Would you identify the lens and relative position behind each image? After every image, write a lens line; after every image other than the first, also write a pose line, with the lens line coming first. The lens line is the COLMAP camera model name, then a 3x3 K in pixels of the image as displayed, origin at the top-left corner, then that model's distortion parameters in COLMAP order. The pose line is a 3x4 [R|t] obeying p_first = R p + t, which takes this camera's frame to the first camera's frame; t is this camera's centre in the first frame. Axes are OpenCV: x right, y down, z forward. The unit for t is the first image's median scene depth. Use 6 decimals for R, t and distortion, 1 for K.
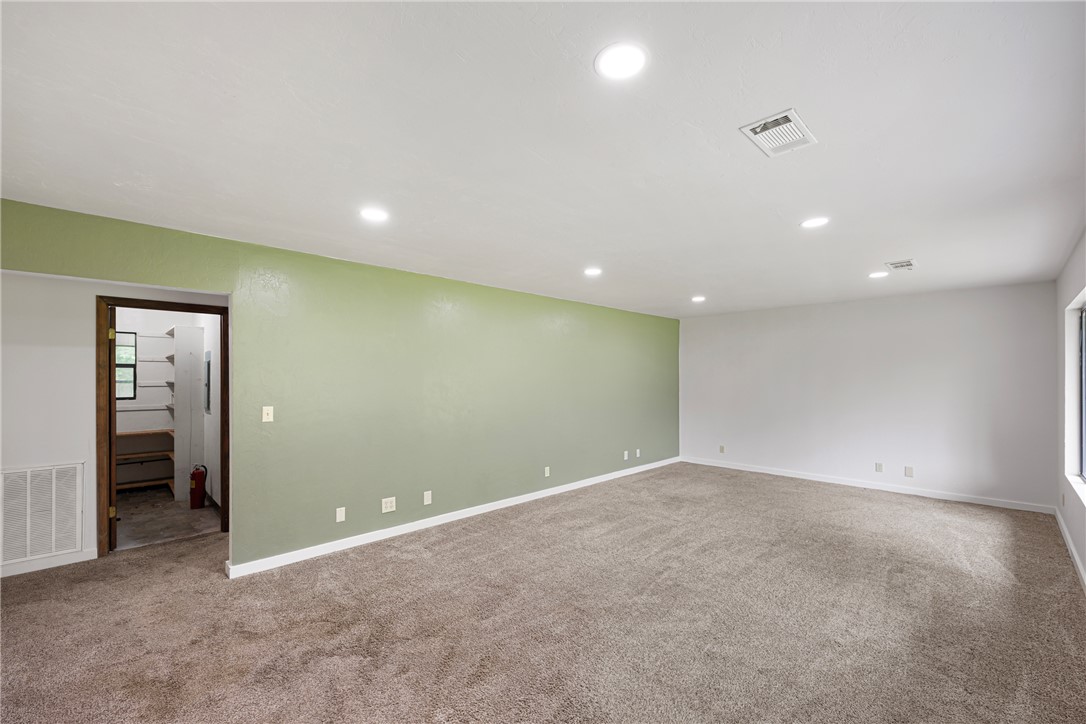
lens RADIAL K [[459.7, 0, 543.6], [0, 459.7, 377.1], [0, 0, 1]] dist [-0.000747, -0.000117]
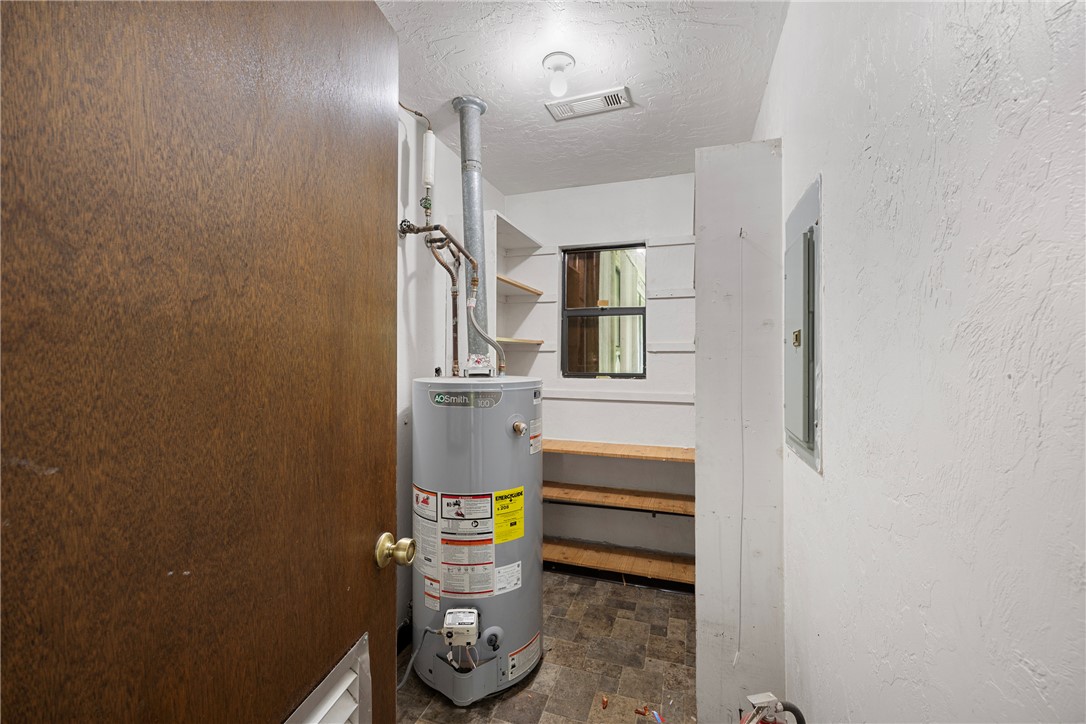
lens RADIAL K [[437.4, 0, 542.5], [0, 437.4, 346.8], [0, 0, 1]] dist [-0.000242, -0.000058]
pose [[0.457972, -0.012871, -0.888873, -0.569832], [0.001646, 0.999906, -0.013630, 0.022835], [0.888965, 0.004779, 0.457950, 0.748150]]
